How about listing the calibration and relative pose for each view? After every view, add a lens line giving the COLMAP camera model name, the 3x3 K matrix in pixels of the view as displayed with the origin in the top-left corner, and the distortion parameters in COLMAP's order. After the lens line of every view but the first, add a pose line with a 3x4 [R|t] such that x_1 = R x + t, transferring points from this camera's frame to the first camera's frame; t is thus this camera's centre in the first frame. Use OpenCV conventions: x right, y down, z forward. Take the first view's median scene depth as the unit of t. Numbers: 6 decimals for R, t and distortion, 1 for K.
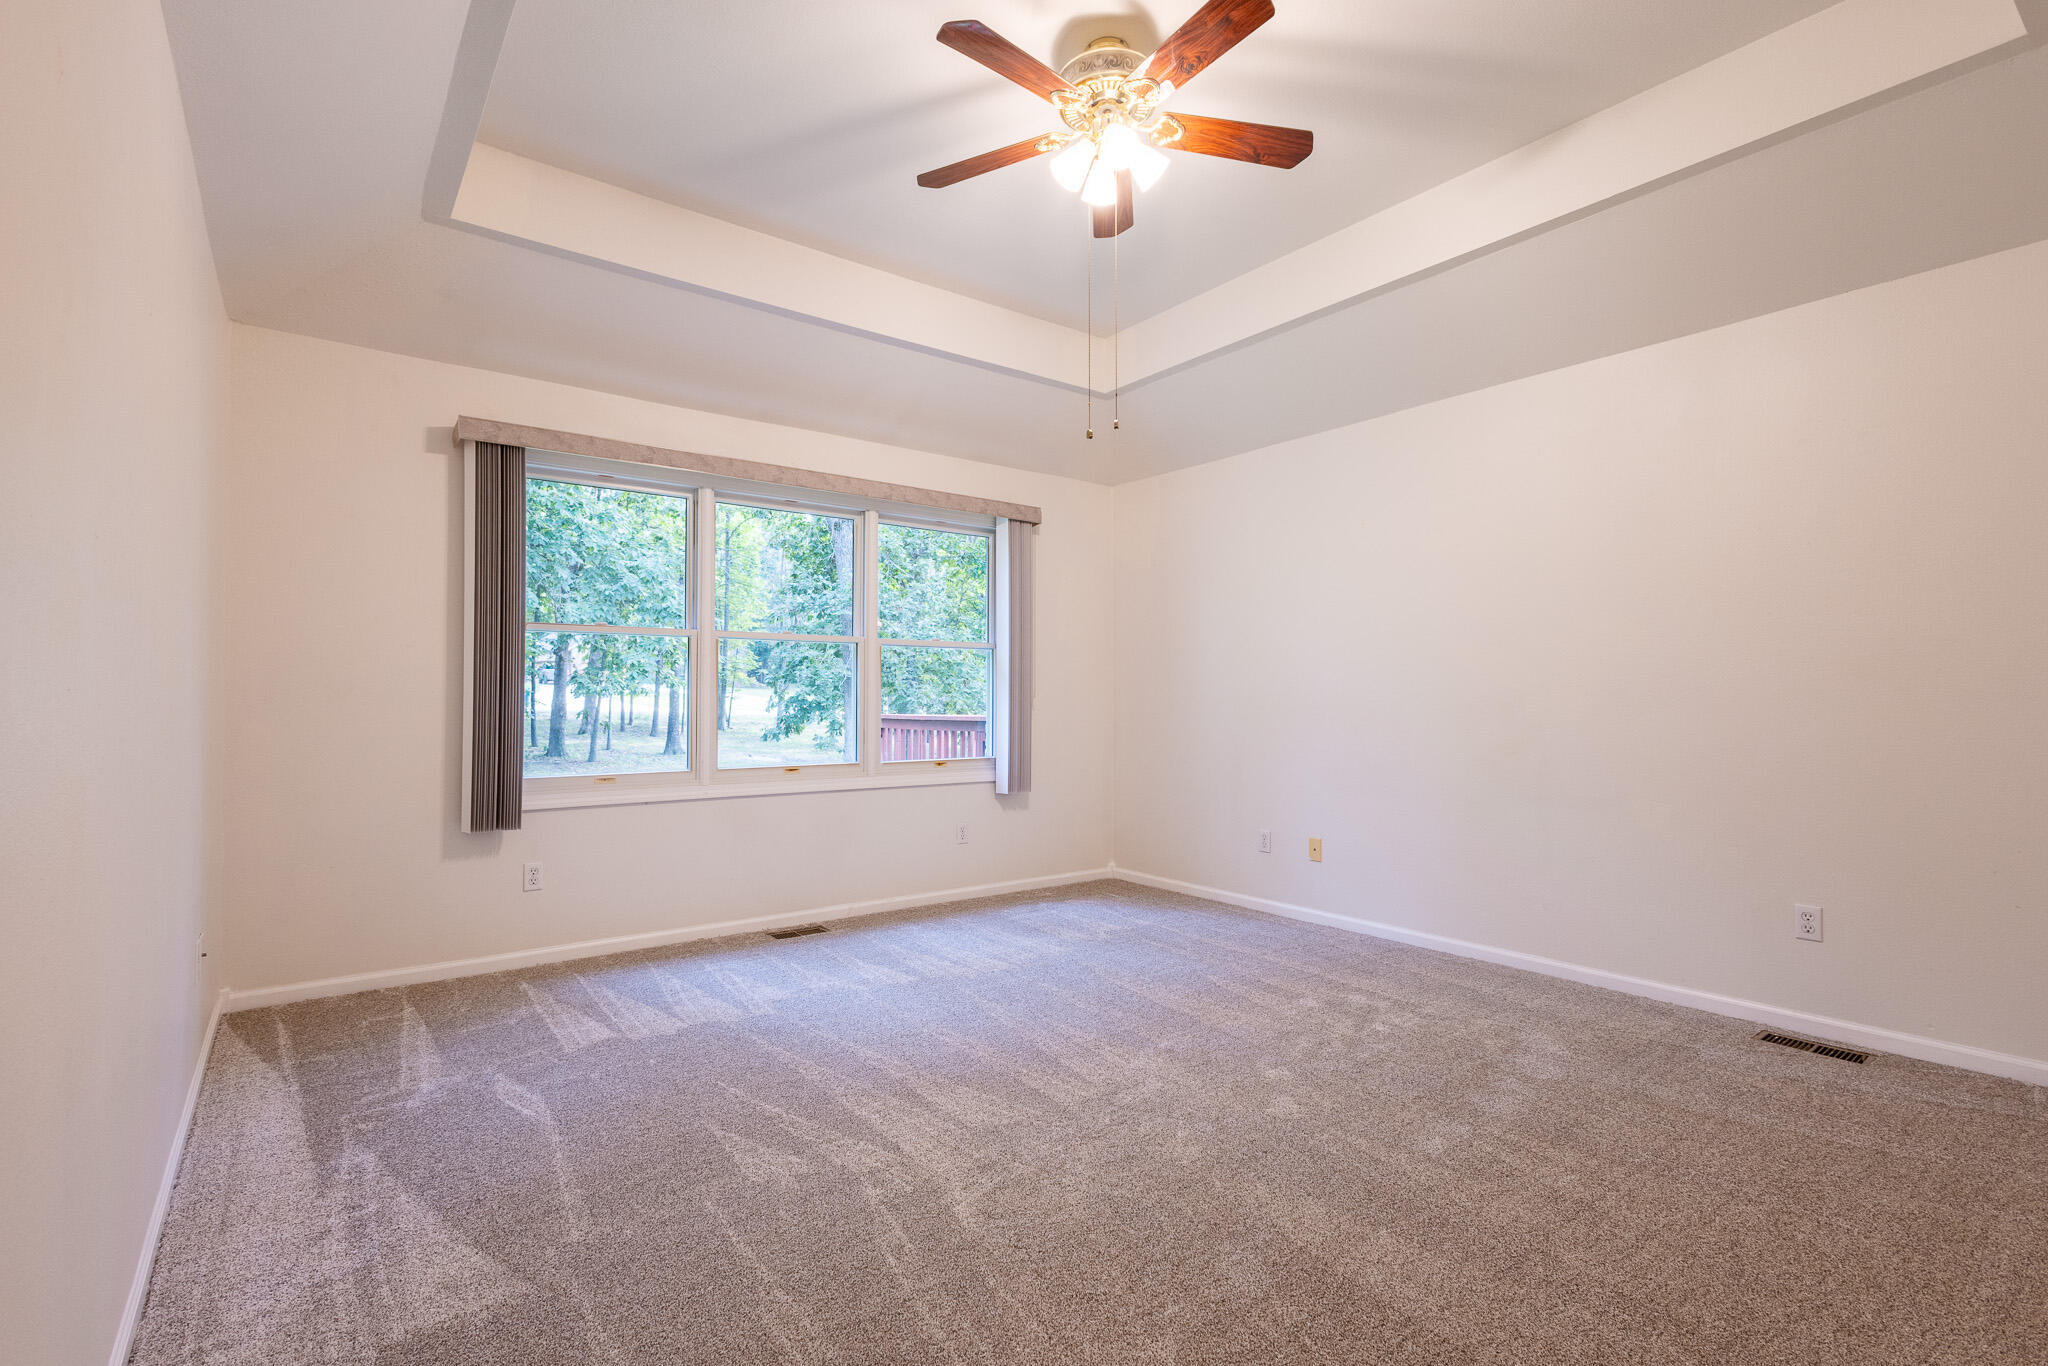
lens RADIAL K [[948.1, 0, 1020.4], [0, 948.1, 711.9], [0, 0, 1]] dist [0.004225, -0.000012]
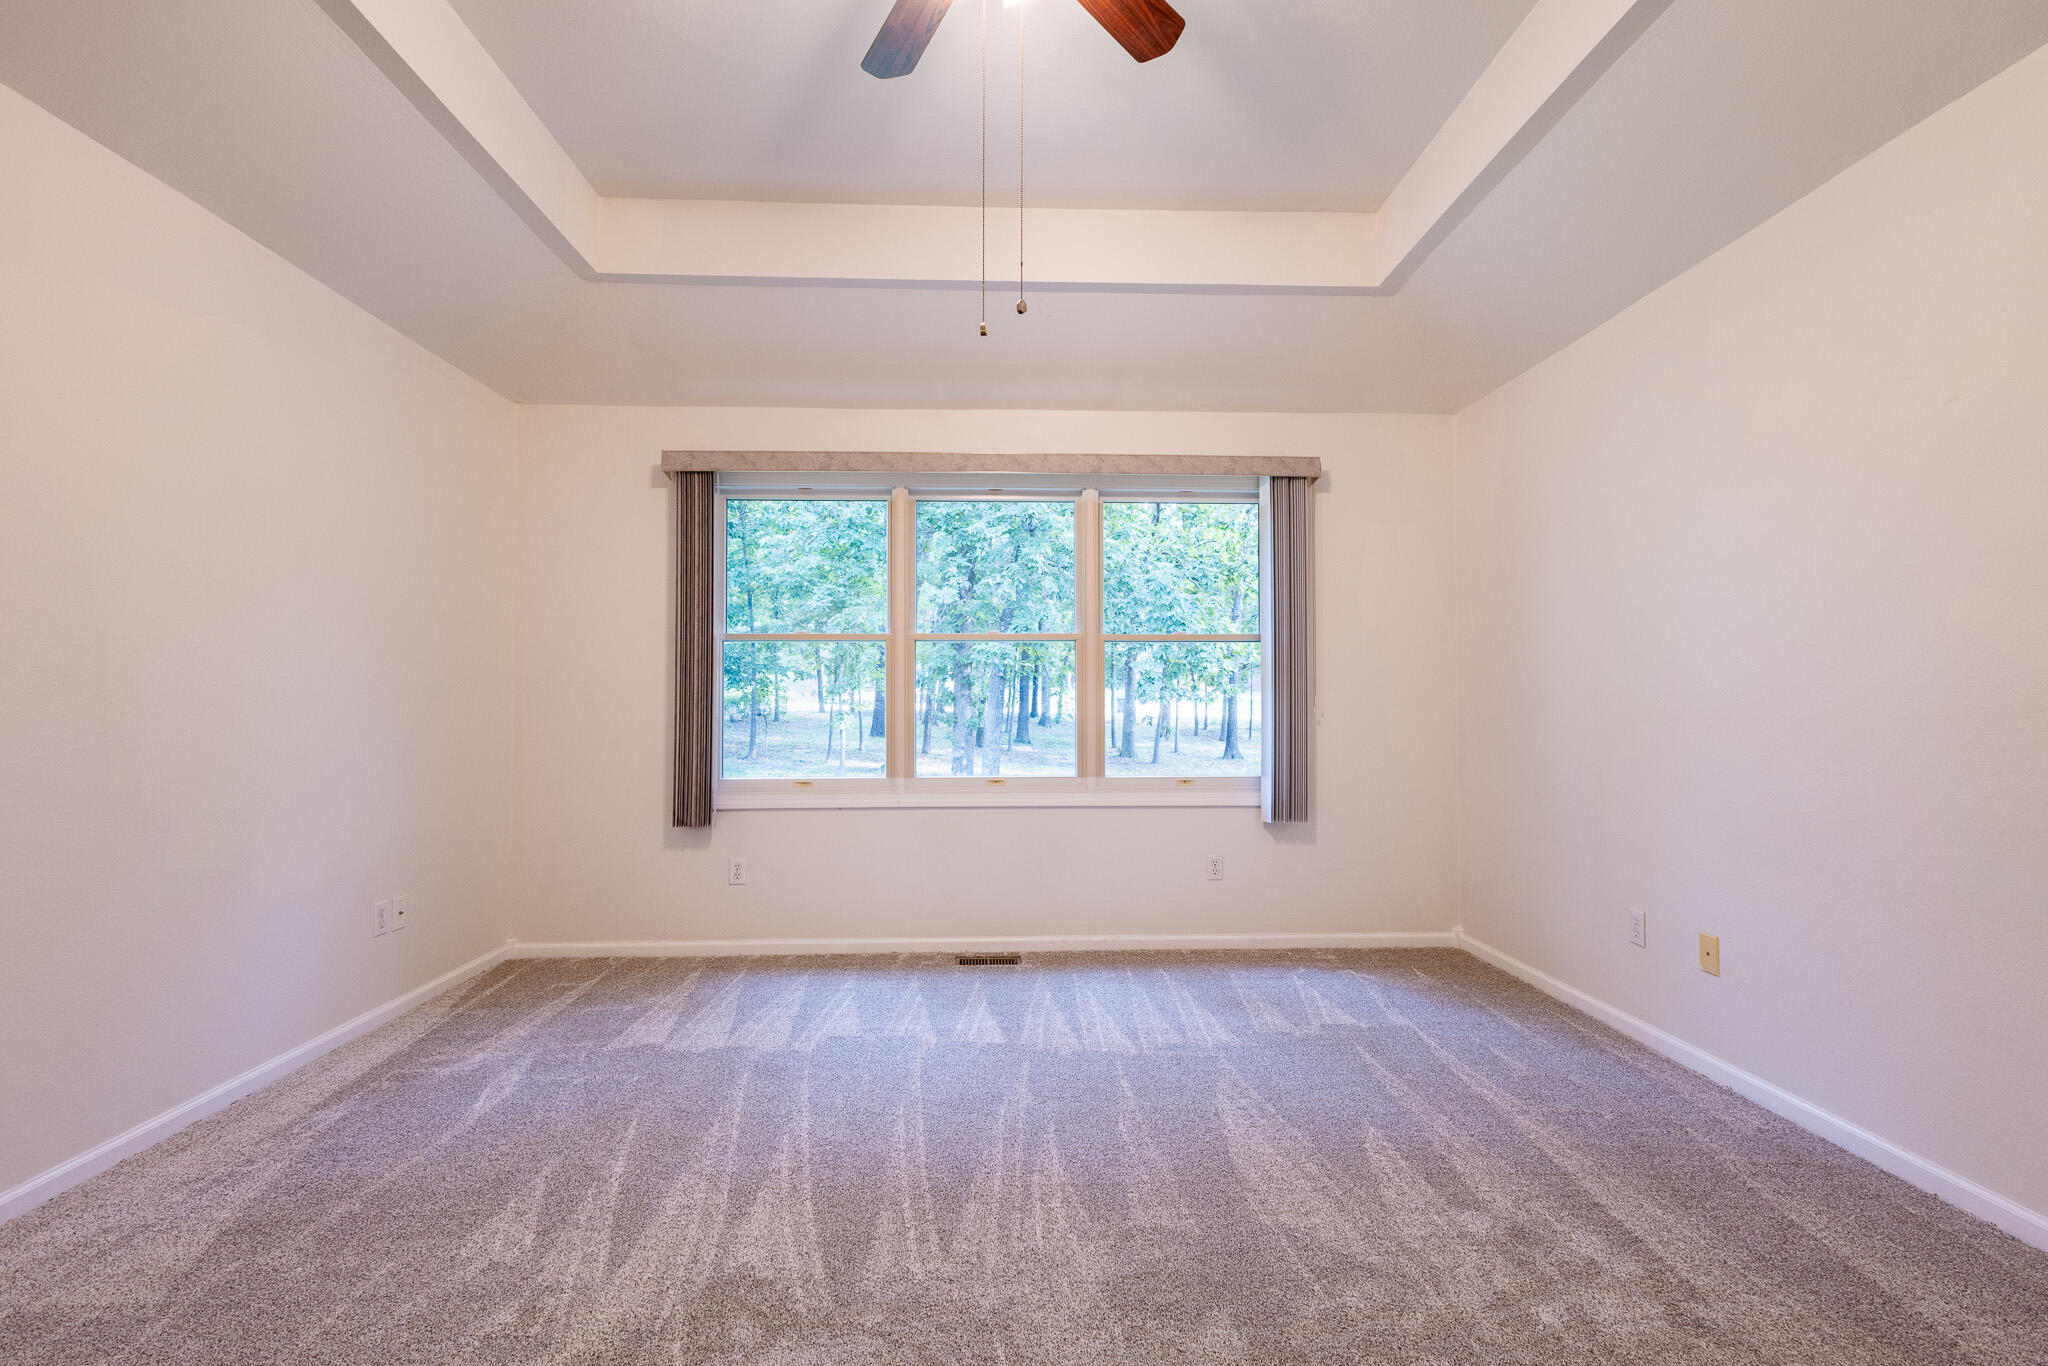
lens RADIAL K [[940.2, 0, 1019.7], [0, 940.2, 702.4], [0, 0, 1]] dist [0.015900, -0.004621]
pose [[0.820230, -0.004693, -0.572015, 0.375241], [-0.004639, 0.999879, -0.014854, -0.002442], [0.572015, 0.014838, 0.820109, 0.329511]]
